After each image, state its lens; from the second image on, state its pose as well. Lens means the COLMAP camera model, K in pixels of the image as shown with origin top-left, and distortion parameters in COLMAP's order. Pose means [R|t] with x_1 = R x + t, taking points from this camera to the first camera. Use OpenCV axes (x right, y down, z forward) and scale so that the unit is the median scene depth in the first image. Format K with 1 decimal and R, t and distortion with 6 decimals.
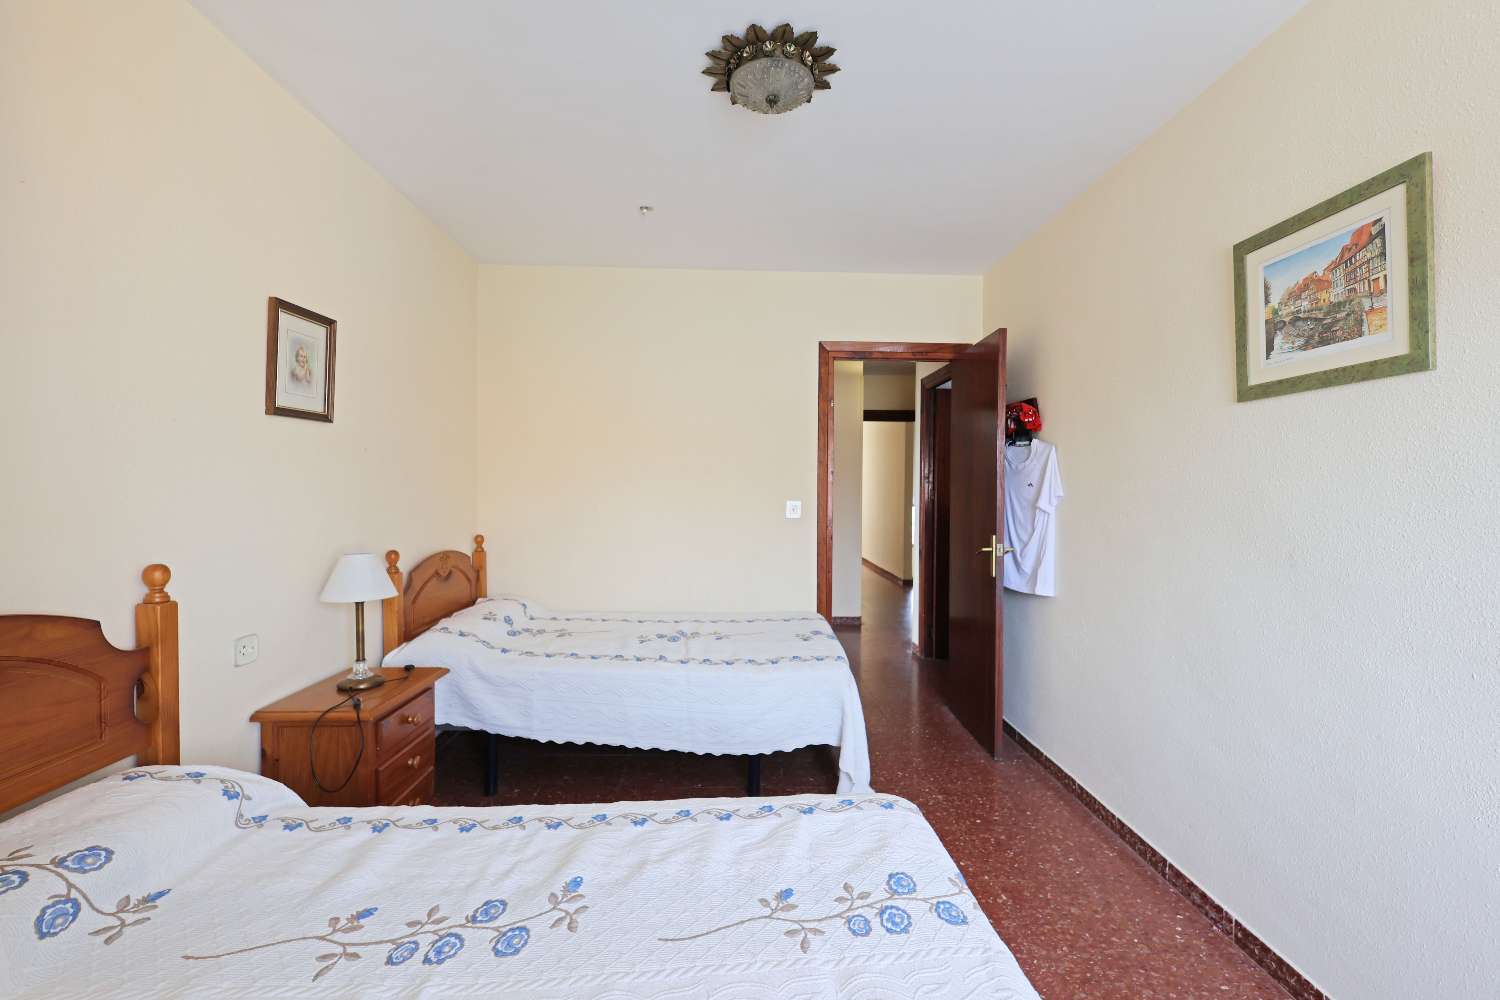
lens RADIAL K [[671.5, 0, 770.9], [0, 671.5, 497.3], [0, 0, 1]] dist [0.004309, -0.000482]
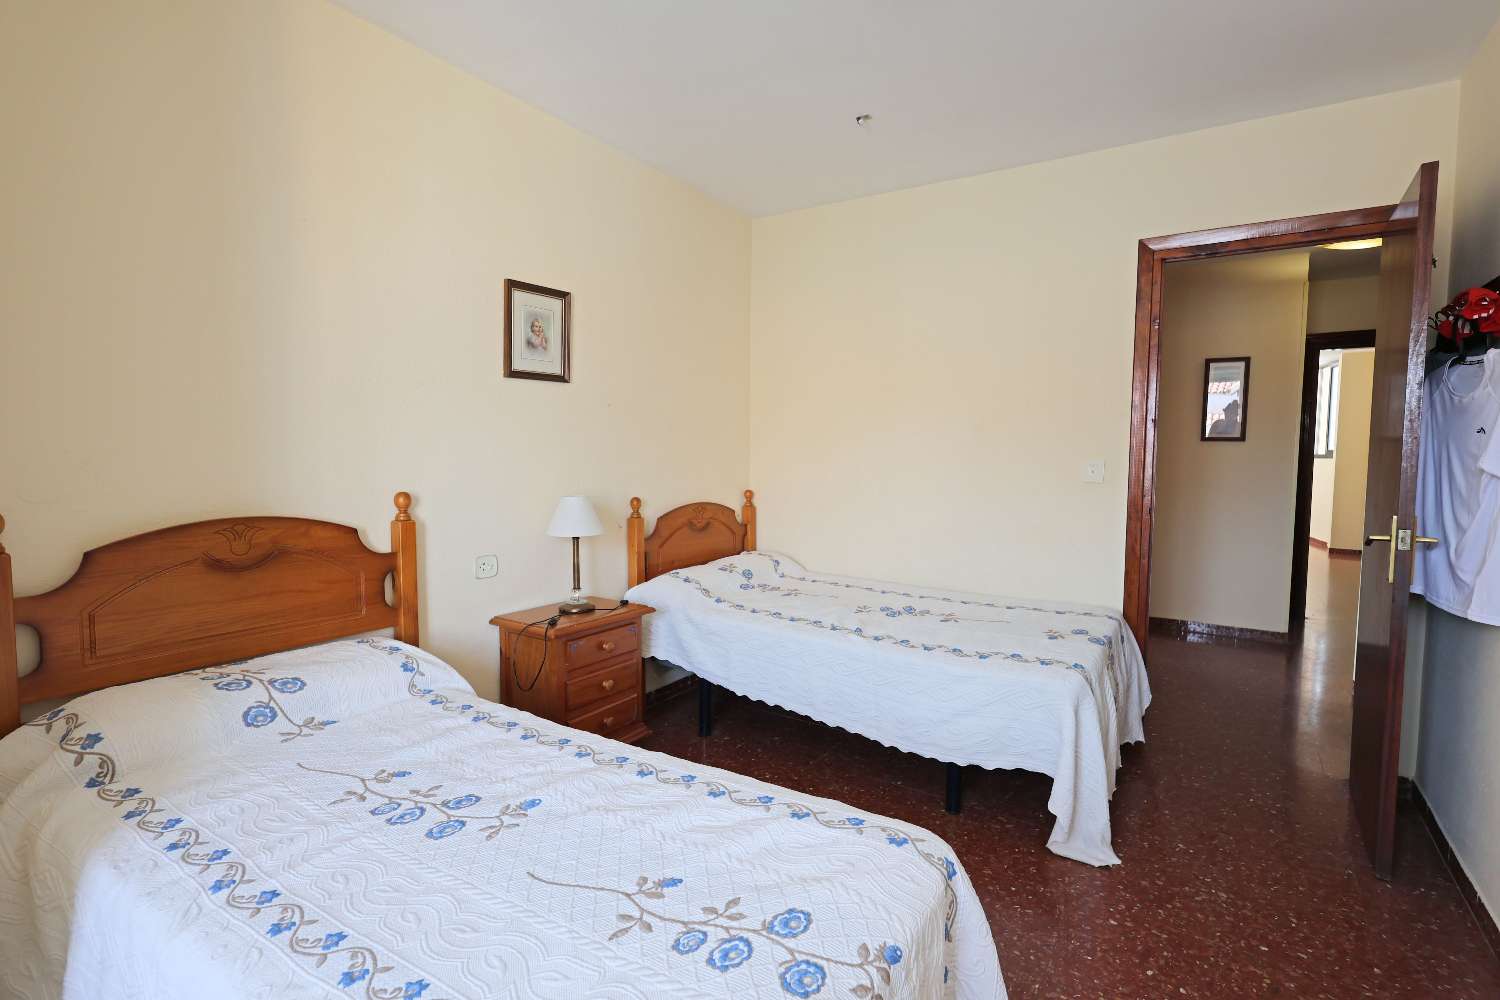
lens RADIAL K [[734.5, 0, 750.0], [0, 734.5, 500.0], [0, 0, 1]] dist [0.000097, 0.000465]
pose [[0.801307, 0.040433, -0.596885, 0.398368], [-0.012649, 0.998636, 0.050667, 0.025145], [0.598120, -0.033050, 0.800725, 0.188324]]
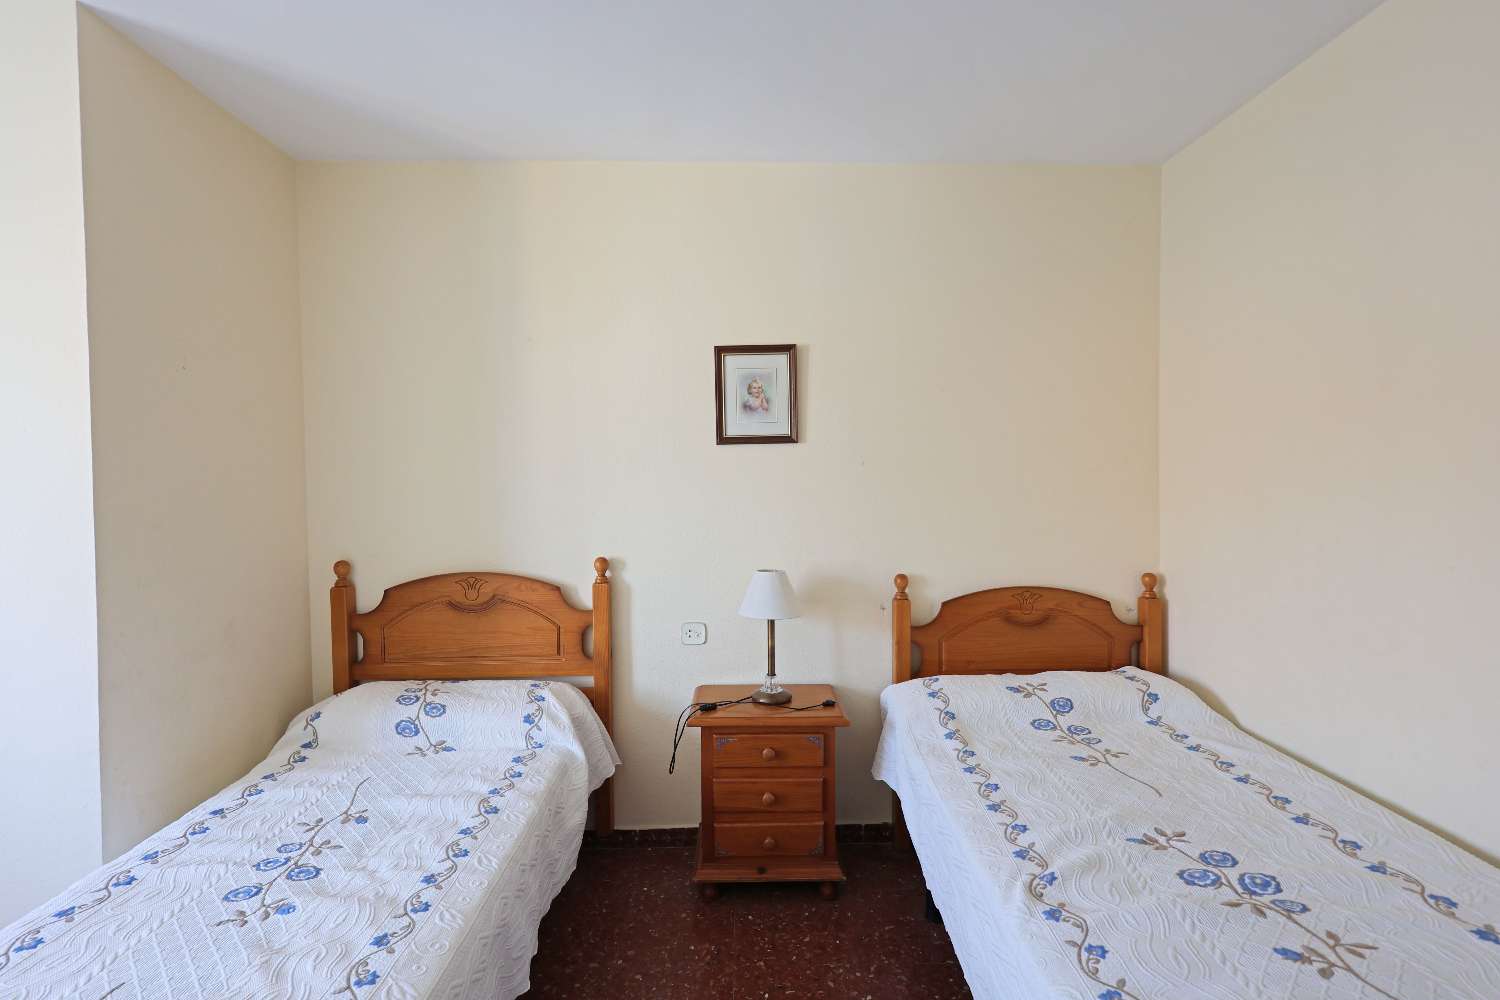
lens RADIAL K [[653.2, 0, 744.2], [0, 653.2, 501.0], [0, 0, 1]] dist [0.003532, -0.000020]
pose [[-0.052777, 0.020470, -0.998396, 0.406754], [-0.006645, 0.999761, 0.020849, -0.045969], [0.998584, 0.007735, -0.052628, 1.079487]]
